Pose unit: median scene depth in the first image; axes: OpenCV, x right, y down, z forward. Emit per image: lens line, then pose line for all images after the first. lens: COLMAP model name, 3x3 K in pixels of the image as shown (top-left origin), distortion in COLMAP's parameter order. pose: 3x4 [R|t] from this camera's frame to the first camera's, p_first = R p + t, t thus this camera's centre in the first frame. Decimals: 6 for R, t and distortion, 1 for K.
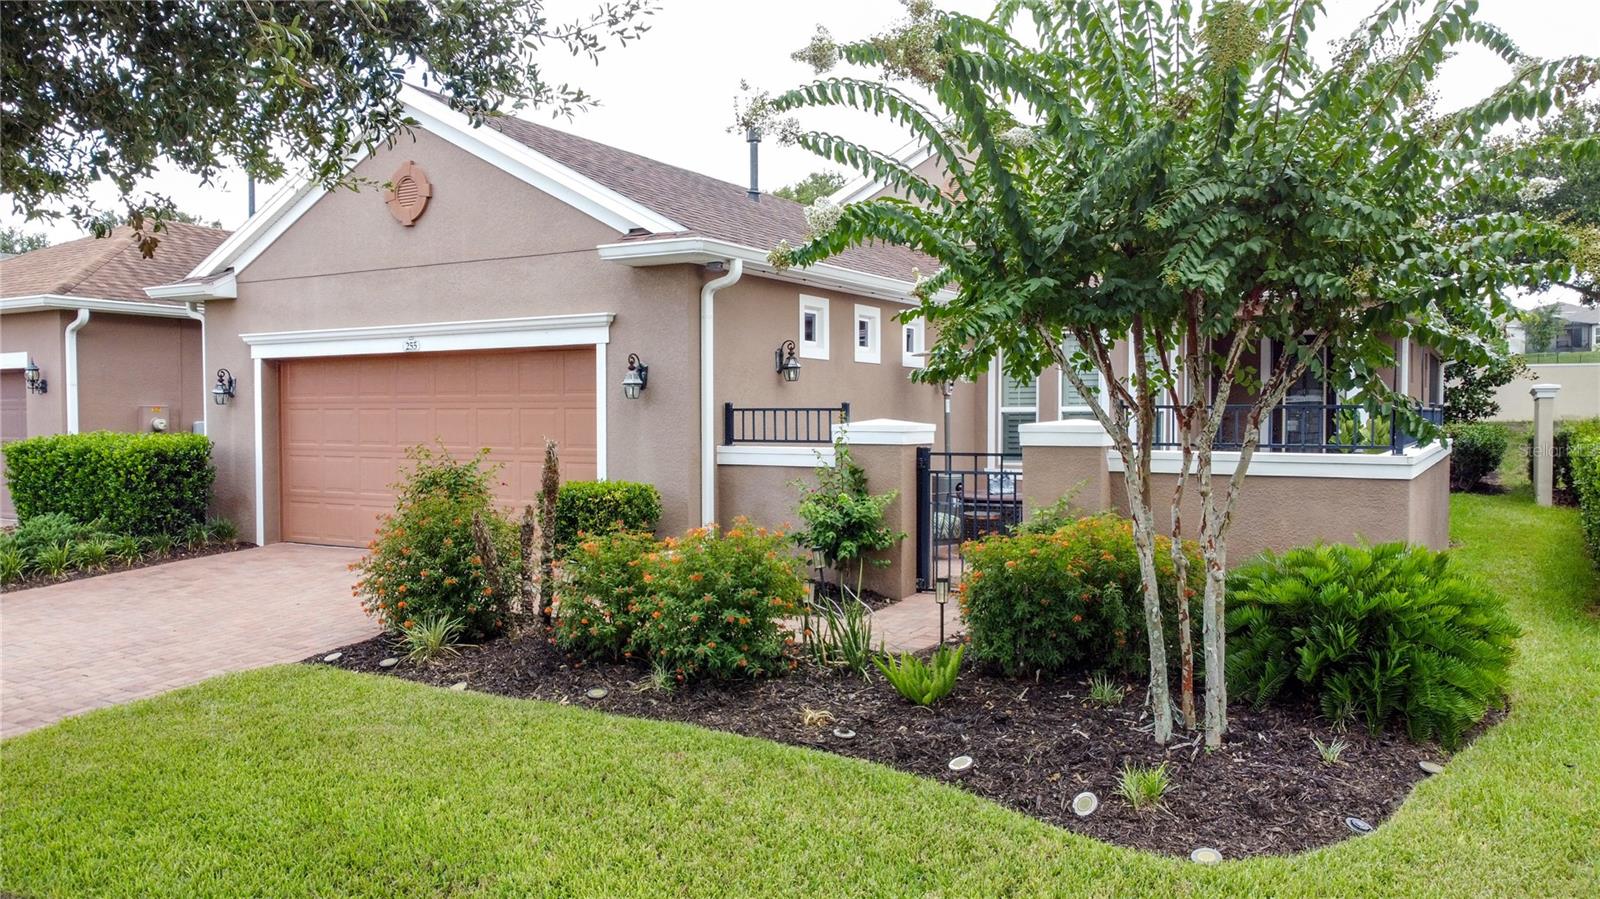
lens RADIAL K [[1204.9, 0, 803.8], [0, 1204.9, 451.5], [0, 0, 1]] dist [0.005245, -0.014140]
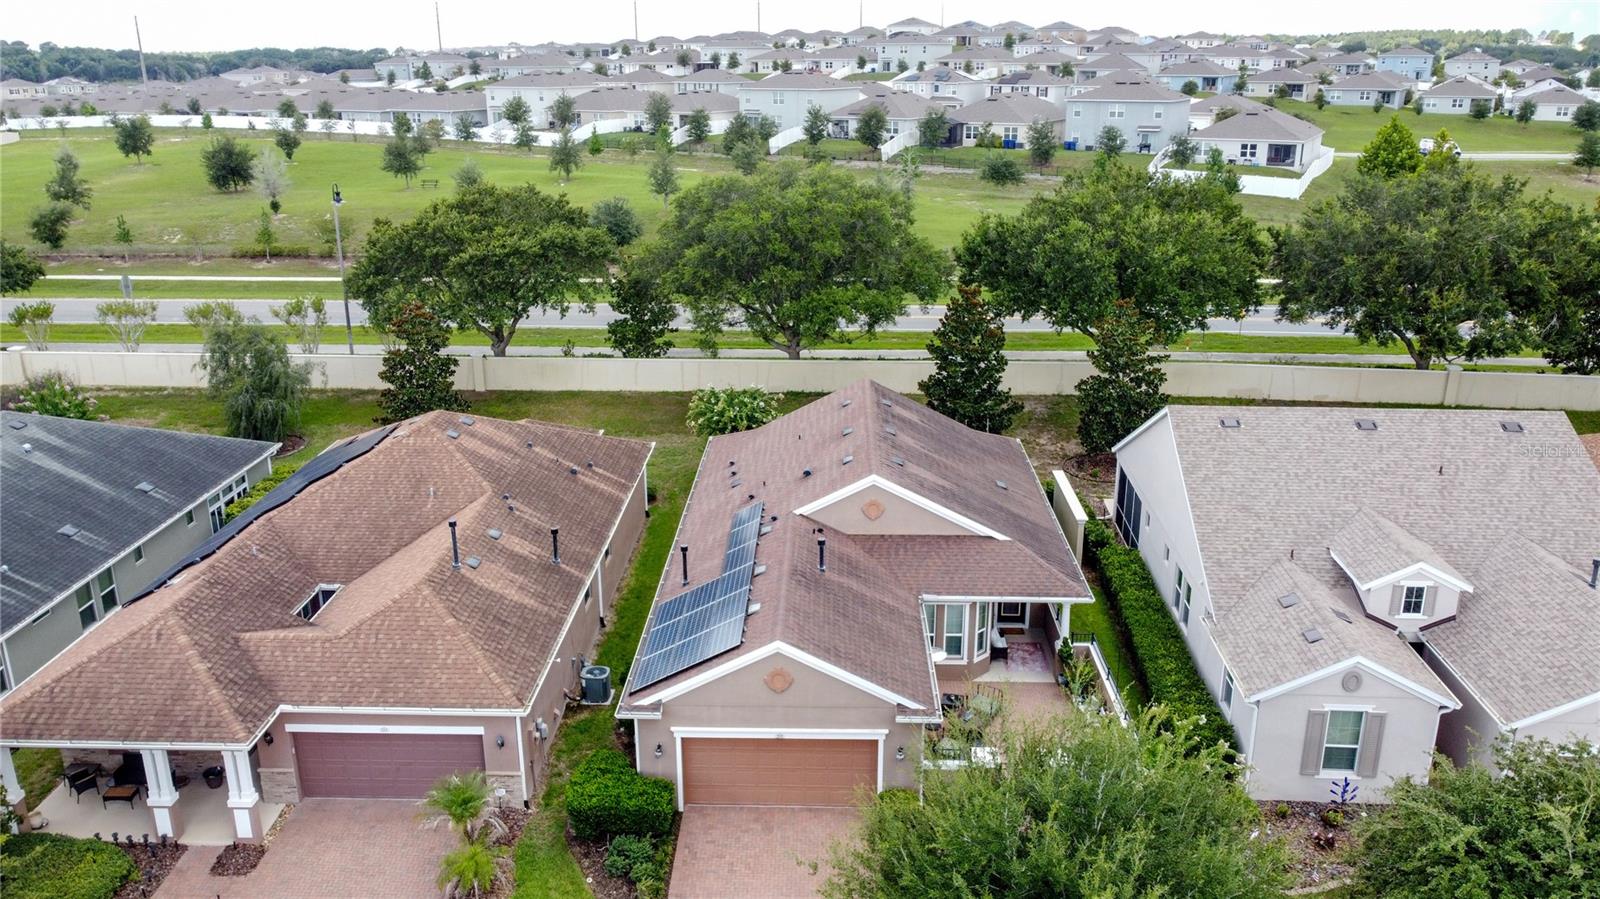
lens RADIAL K [[1204.9, 0, 802.4], [0, 1204.9, 449.6], [0, 0, 1]] dist [0.005245, -0.014140]
pose [[0.879637, -0.146011, 0.452681, -1.295376], [0.012773, 0.958626, 0.284382, -1.321572], [-0.475474, -0.244371, 0.845108, -0.902231]]
